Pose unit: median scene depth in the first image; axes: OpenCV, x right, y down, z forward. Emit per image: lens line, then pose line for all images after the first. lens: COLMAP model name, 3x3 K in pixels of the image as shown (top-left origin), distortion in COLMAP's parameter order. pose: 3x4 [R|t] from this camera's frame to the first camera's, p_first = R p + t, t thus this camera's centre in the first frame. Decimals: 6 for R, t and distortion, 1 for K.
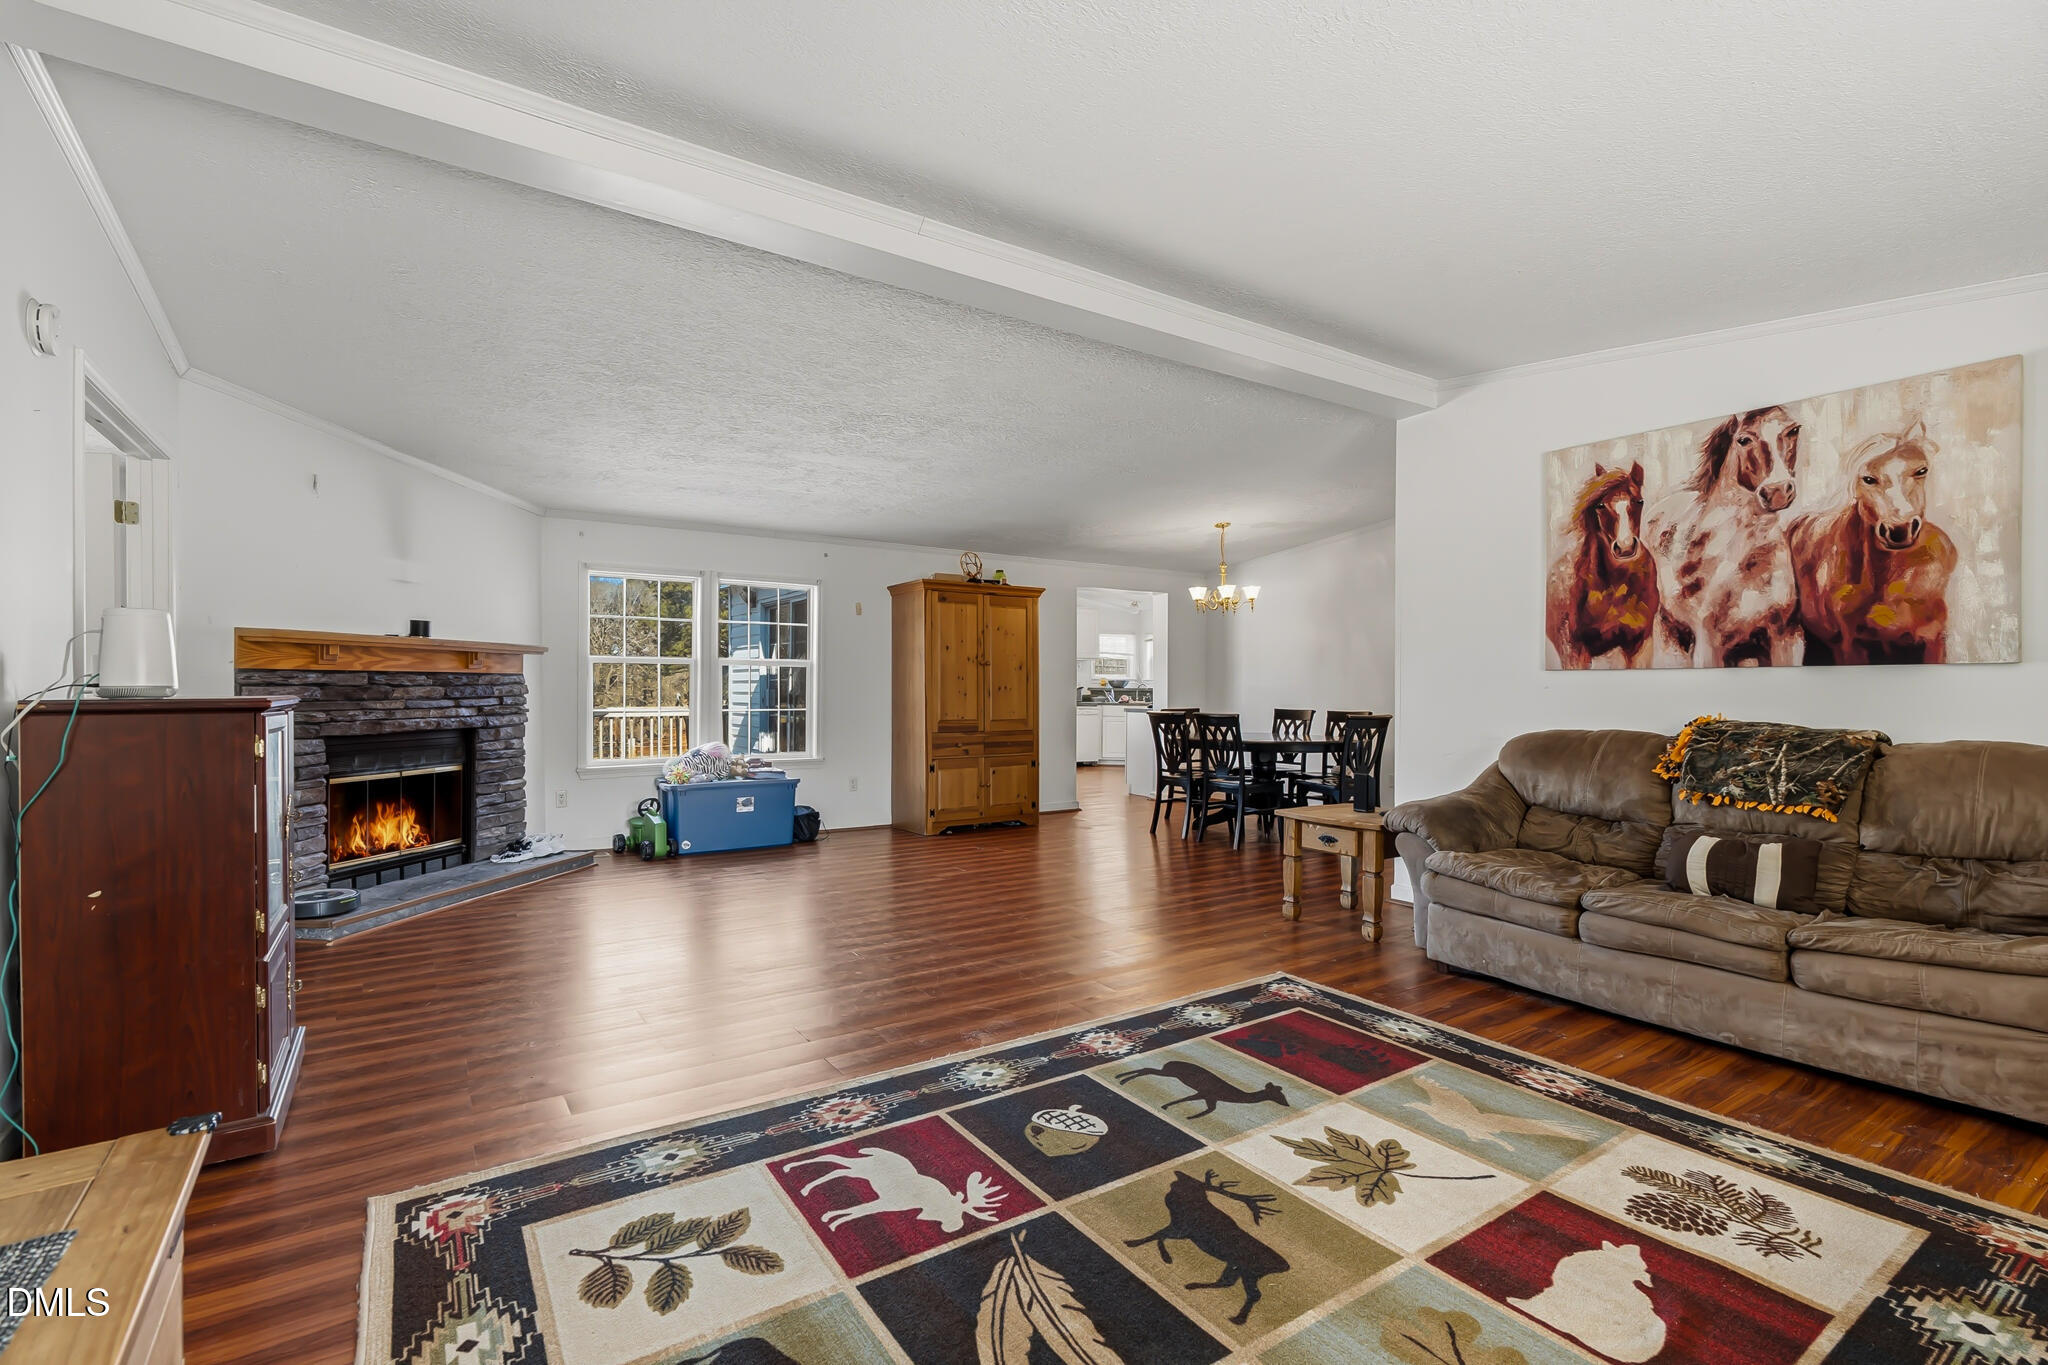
lens RADIAL K [[926.3, 0, 1024.0], [0, 926.3, 682.5], [0, 0, 1]] dist [-0.007938, 0.000151]
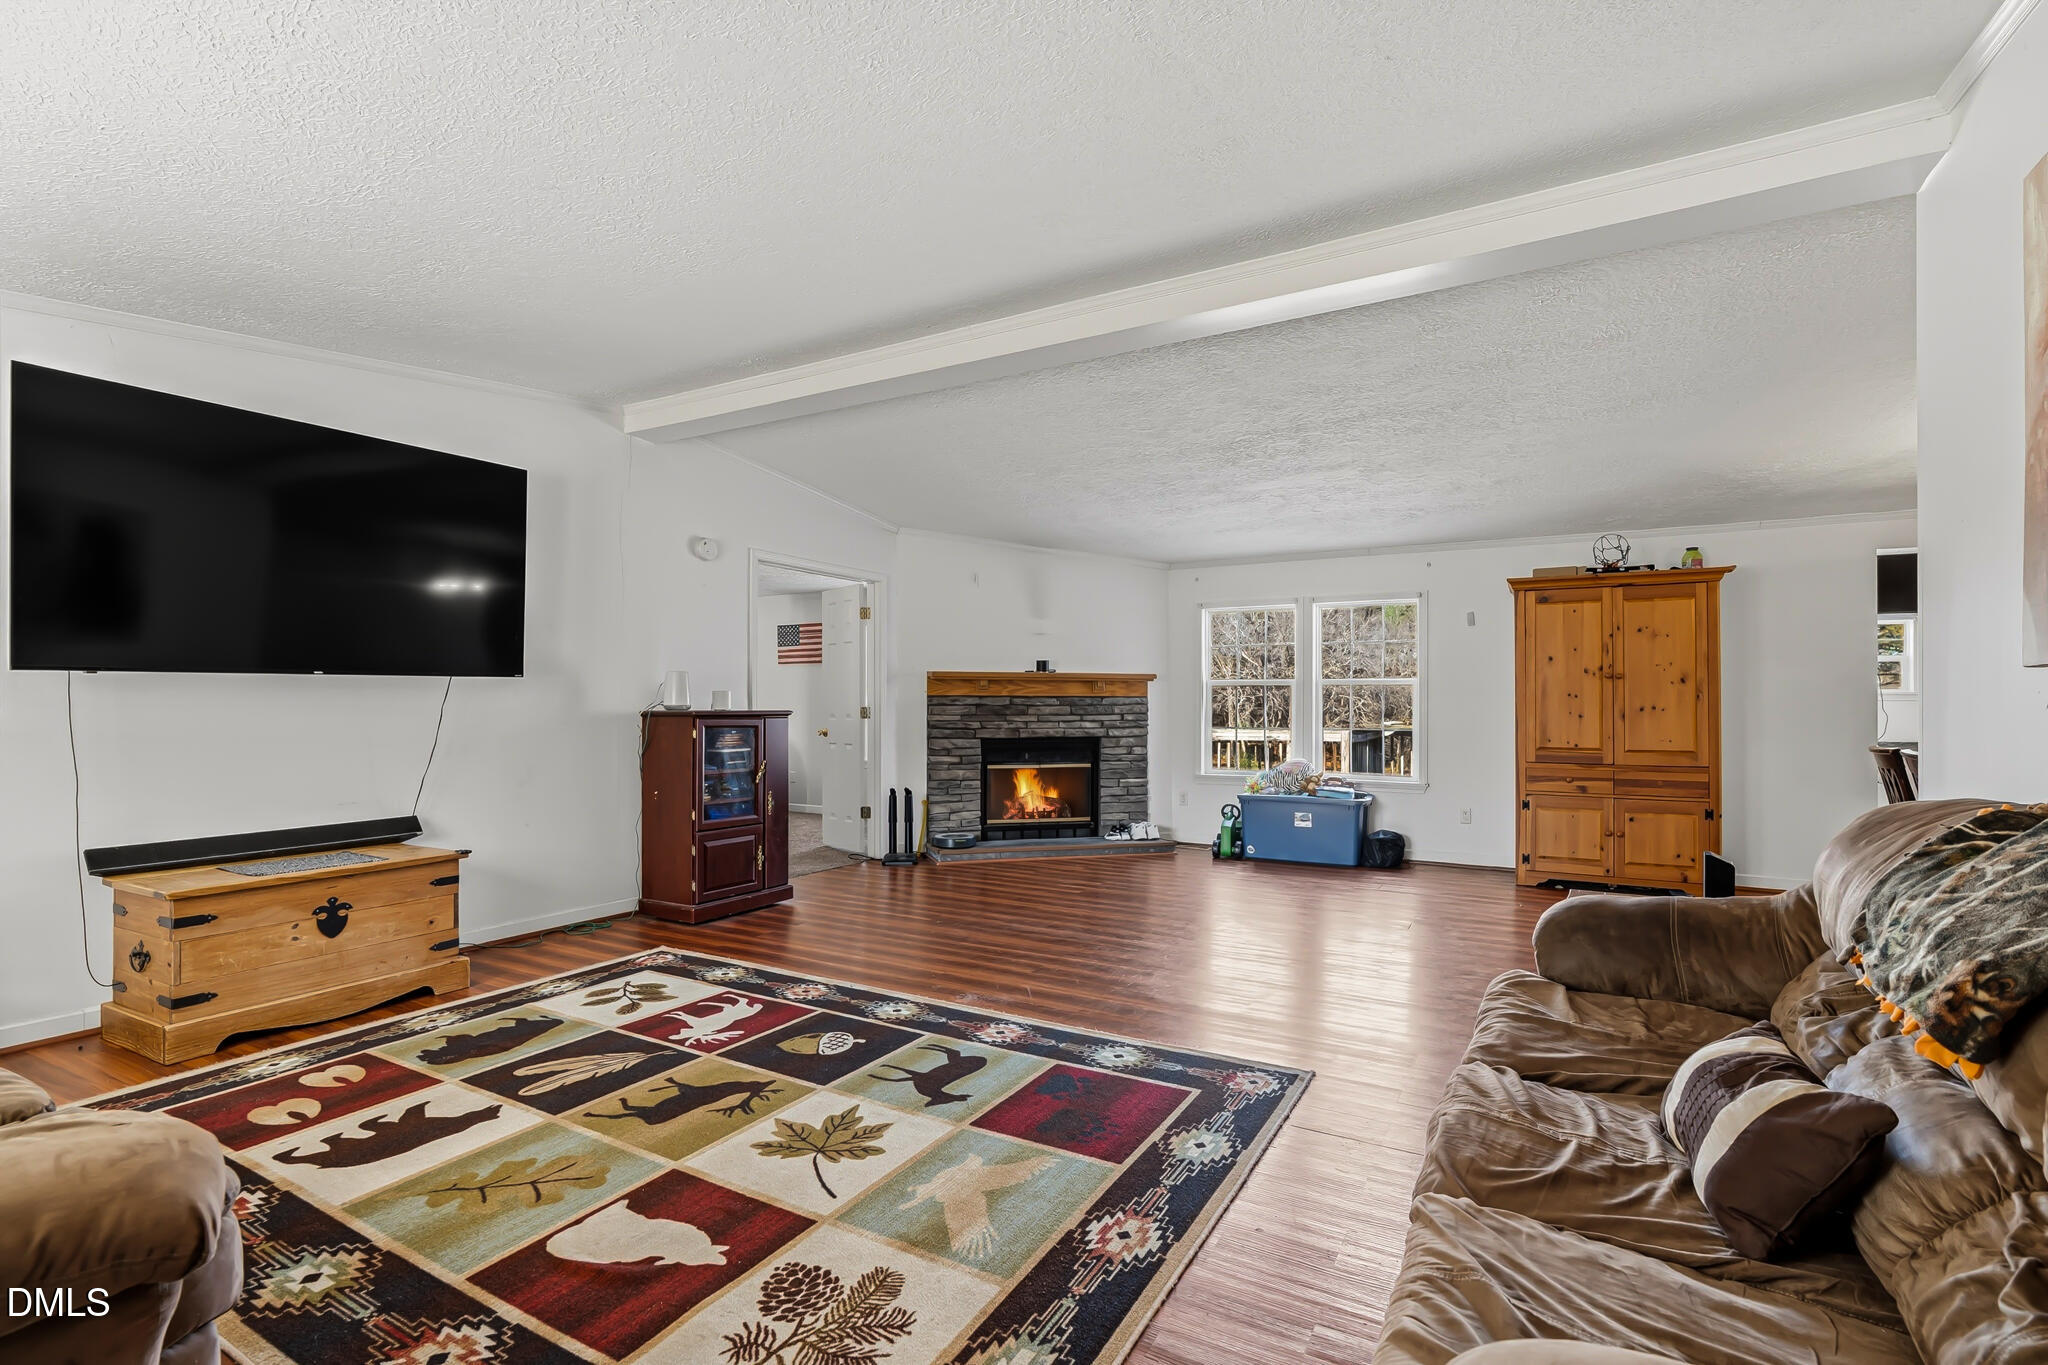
lens RADIAL K [[947.8, 0, 1024.0], [0, 947.8, 682.5], [0, 0, 1]] dist [-0.017337, -0.000507]
pose [[0.440993, -0.023910, -0.897192, 0.663495], [0.003147, 0.999680, -0.025095, 0.004557], [0.897505, 0.008243, 0.440927, 0.320571]]
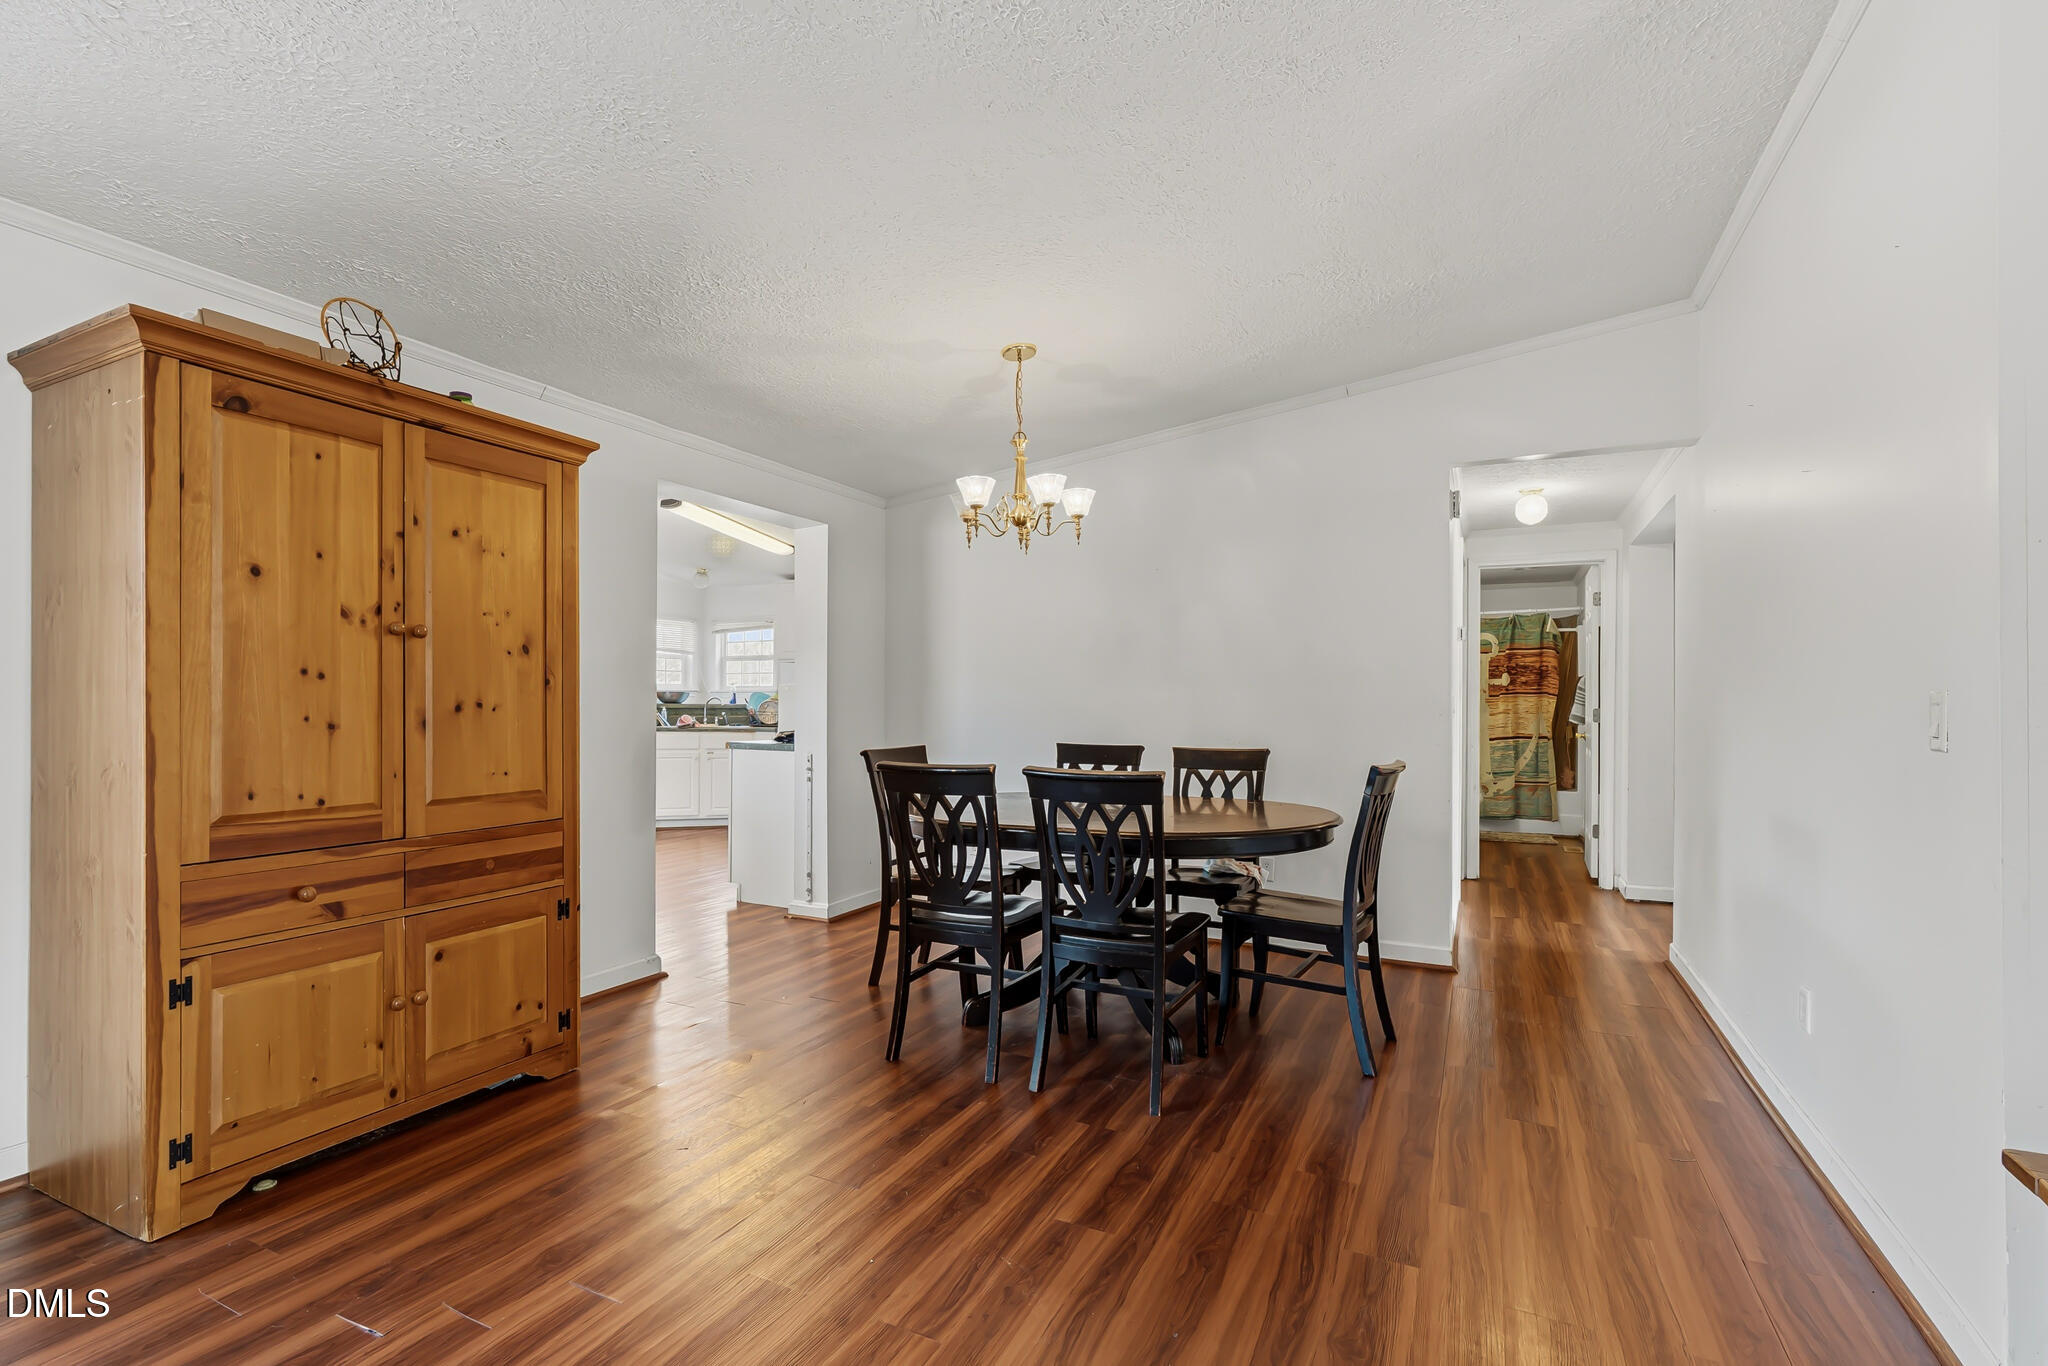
lens RADIAL K [[956.6, 0, 1057.3], [0, 956.6, 687.0], [0, 0, 1]] dist [-0.010768, -0.000080]
pose [[0.862161, -0.000436, 0.506633, -0.021640], [0.006316, 0.999931, -0.009888, 0.006599], [-0.506594, 0.011725, 0.862105, 0.882914]]
